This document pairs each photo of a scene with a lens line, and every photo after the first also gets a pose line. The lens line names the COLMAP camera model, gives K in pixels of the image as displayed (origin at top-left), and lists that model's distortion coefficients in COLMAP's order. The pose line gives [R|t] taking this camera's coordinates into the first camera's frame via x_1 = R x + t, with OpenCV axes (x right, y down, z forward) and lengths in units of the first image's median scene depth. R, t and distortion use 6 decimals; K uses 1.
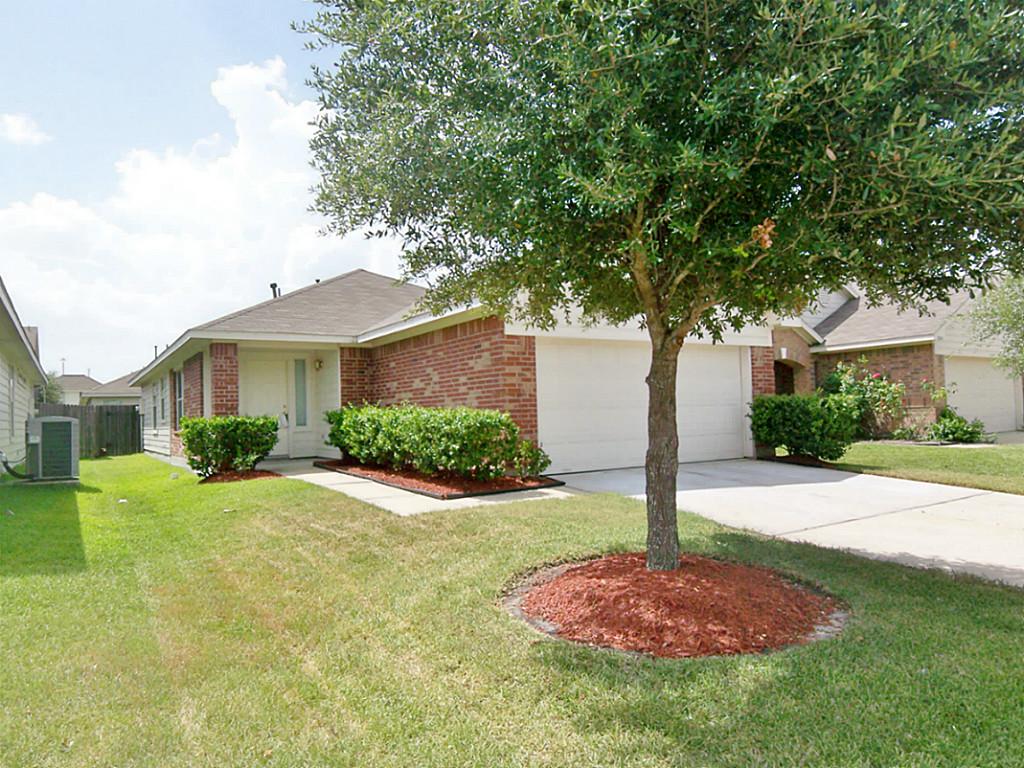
lens RADIAL K [[689.8, 0, 514.9], [0, 689.8, 386.8], [0, 0, 1]] dist [-0.027198, -0.011714]
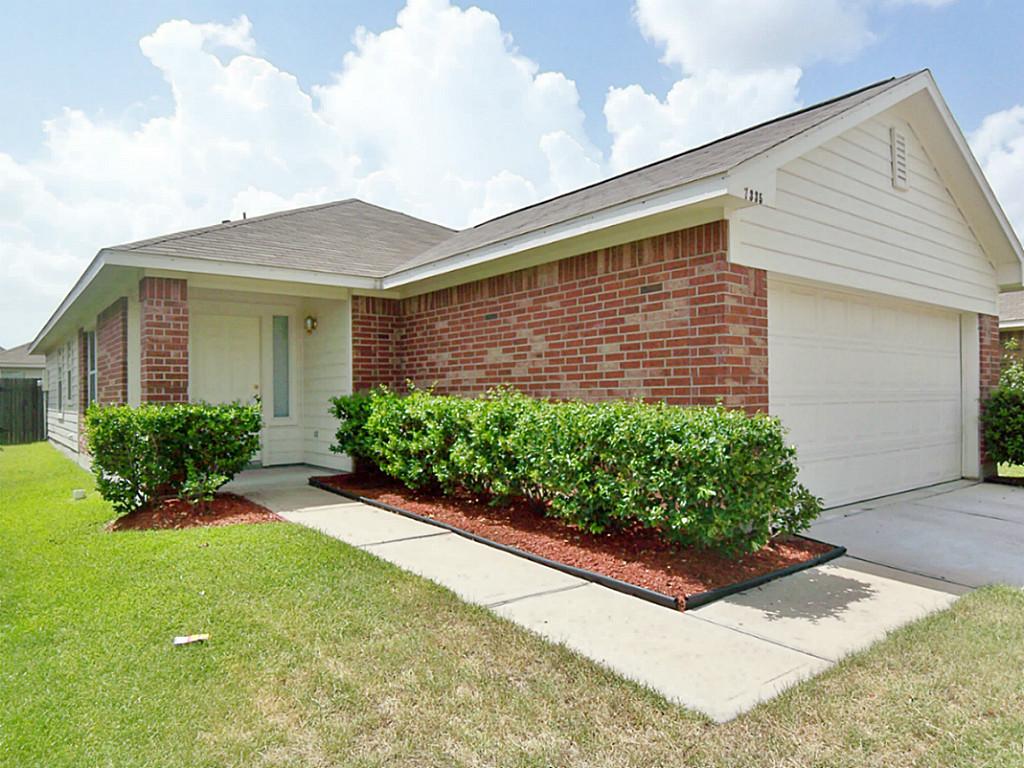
lens RADIAL K [[689.8, 0, 508.4], [0, 689.8, 385.7], [0, 0, 1]] dist [-0.027198, -0.011714]
pose [[0.996603, 0.022829, 0.079123, -0.173265], [-0.024791, 0.999407, 0.023909, 0.006882], [-0.078530, -0.025789, 0.996578, 0.387288]]
